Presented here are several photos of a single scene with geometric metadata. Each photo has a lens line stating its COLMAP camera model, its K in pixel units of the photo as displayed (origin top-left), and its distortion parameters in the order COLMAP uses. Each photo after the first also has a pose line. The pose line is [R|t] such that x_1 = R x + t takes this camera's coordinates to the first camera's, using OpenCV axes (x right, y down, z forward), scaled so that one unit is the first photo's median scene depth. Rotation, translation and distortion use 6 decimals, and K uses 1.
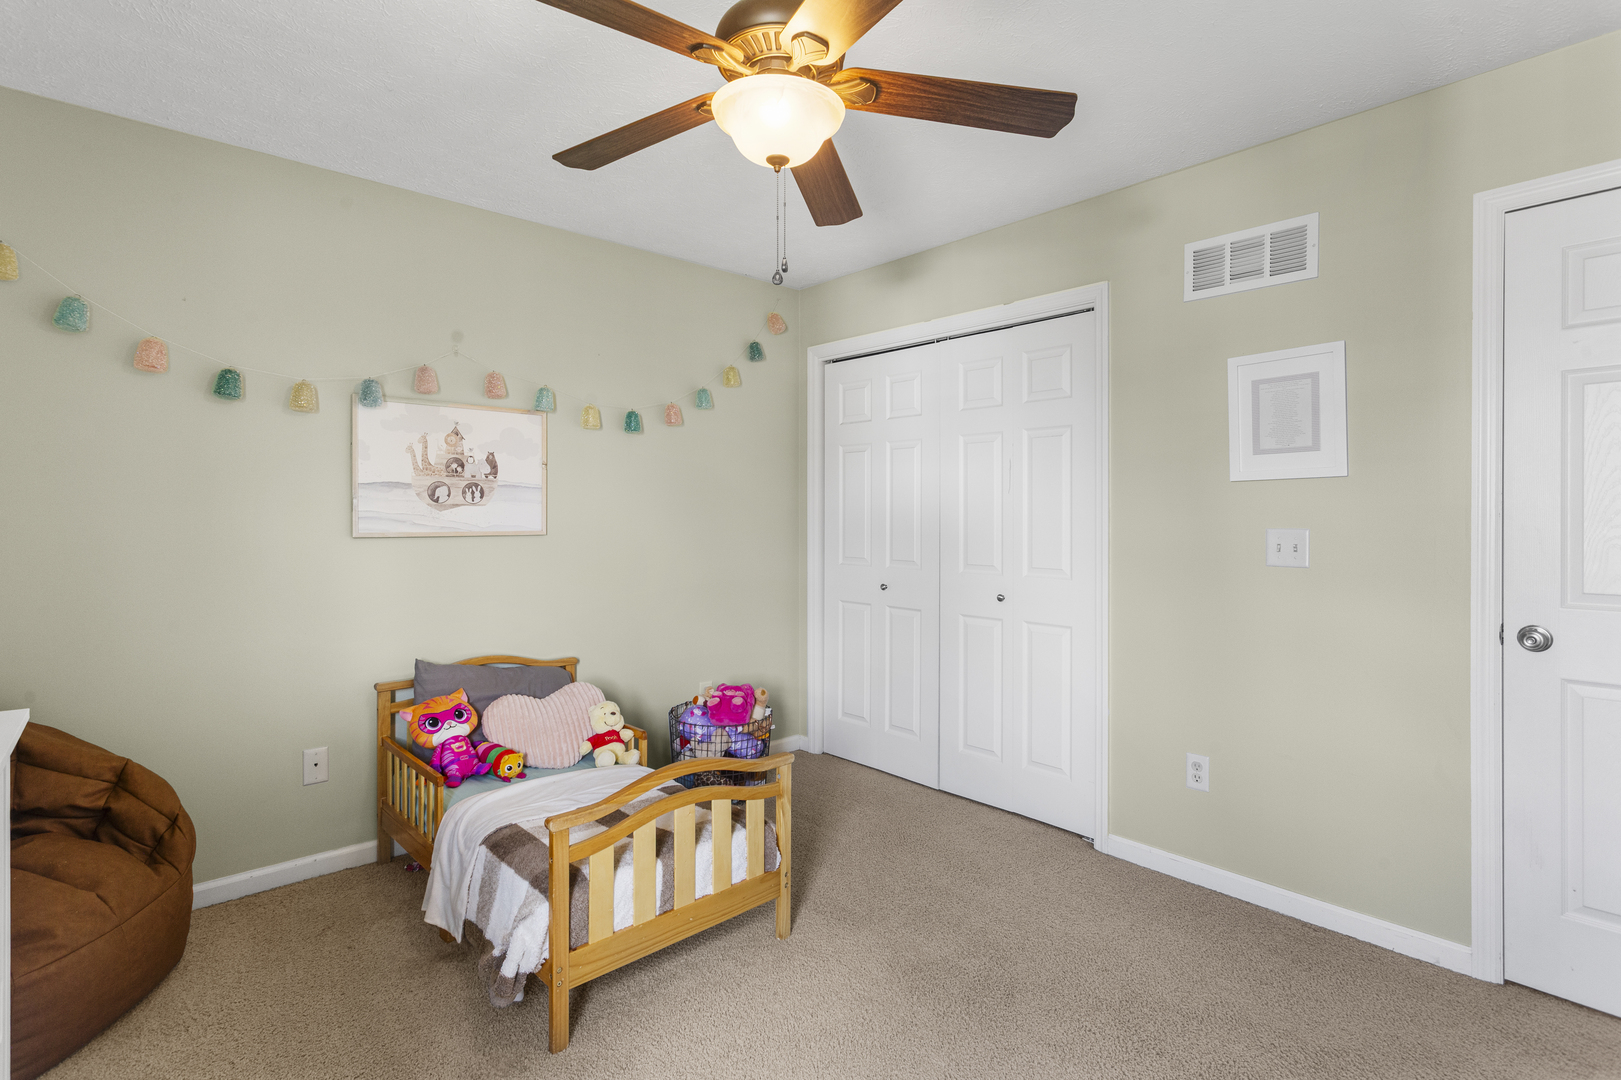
lens RADIAL K [[789.7, 0, 798.7], [0, 789.7, 533.0], [0, 0, 1]] dist [0.001213, 0.000549]
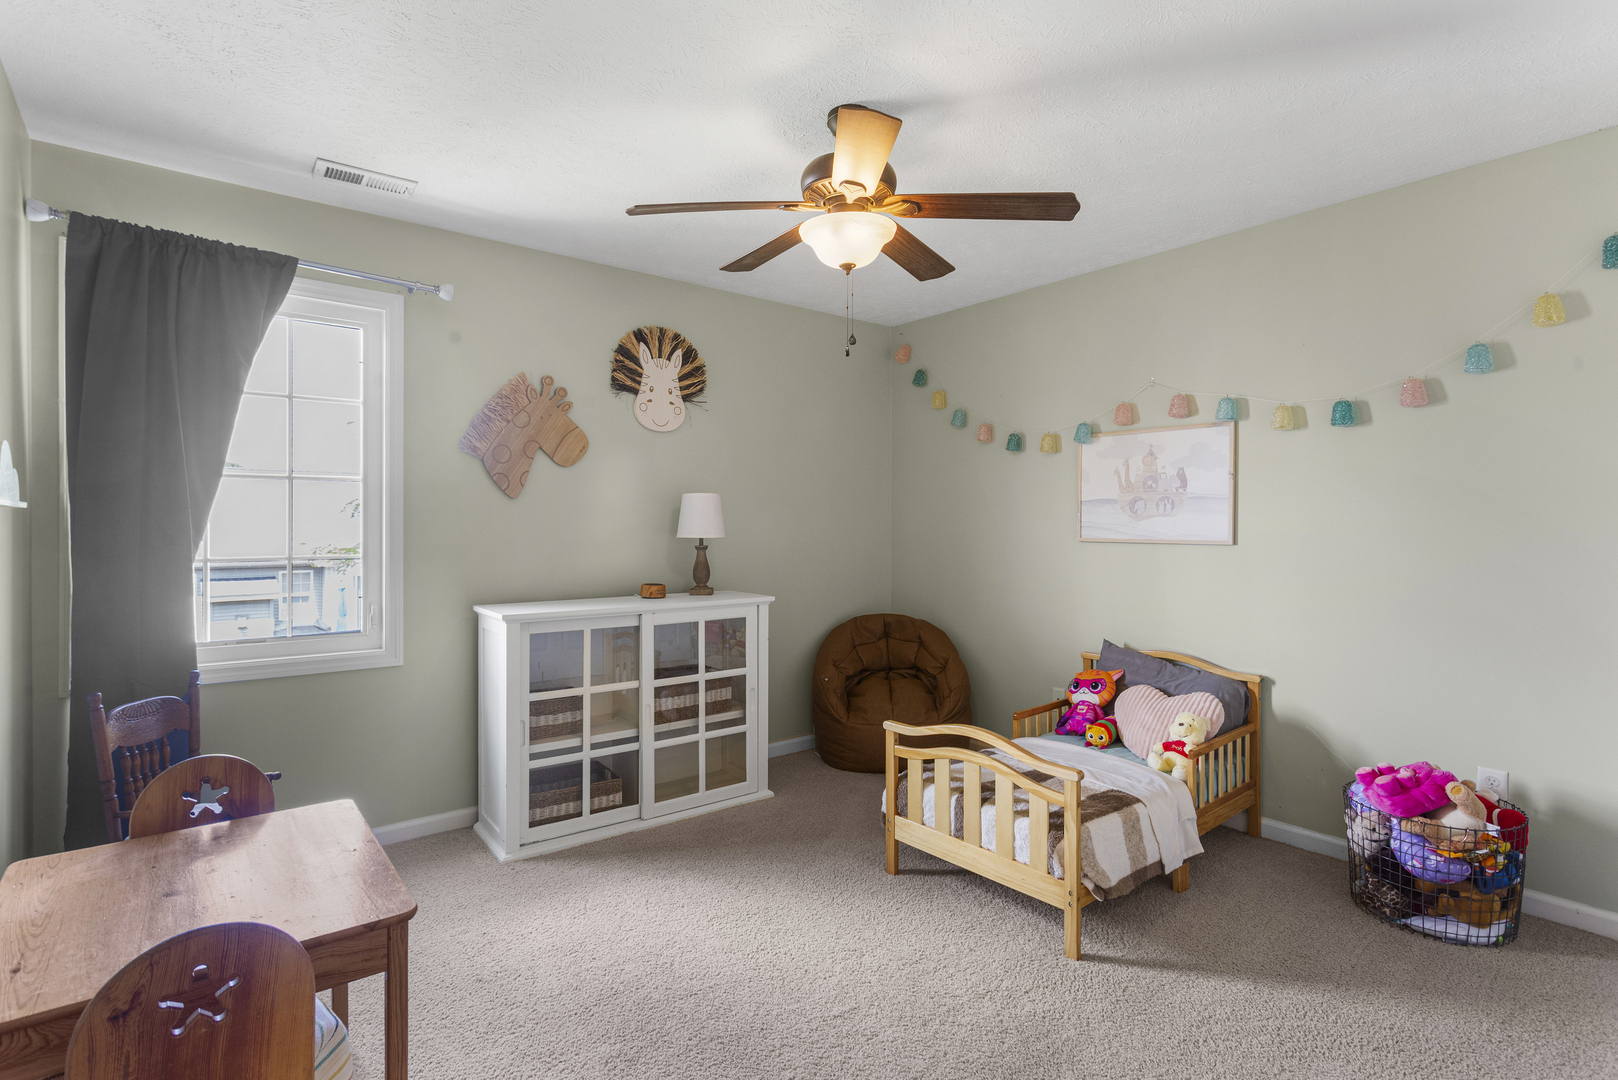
lens RADIAL K [[782.9, 0, 801.1], [0, 782.9, 536.2], [0, 0, 1]] dist [-0.001918, 0.000662]
pose [[-0.056924, 0.022081, -0.998134, 0.769741], [-0.019002, 0.999550, 0.023196, -0.023386], [0.998198, 0.020287, -0.056479, 0.569555]]
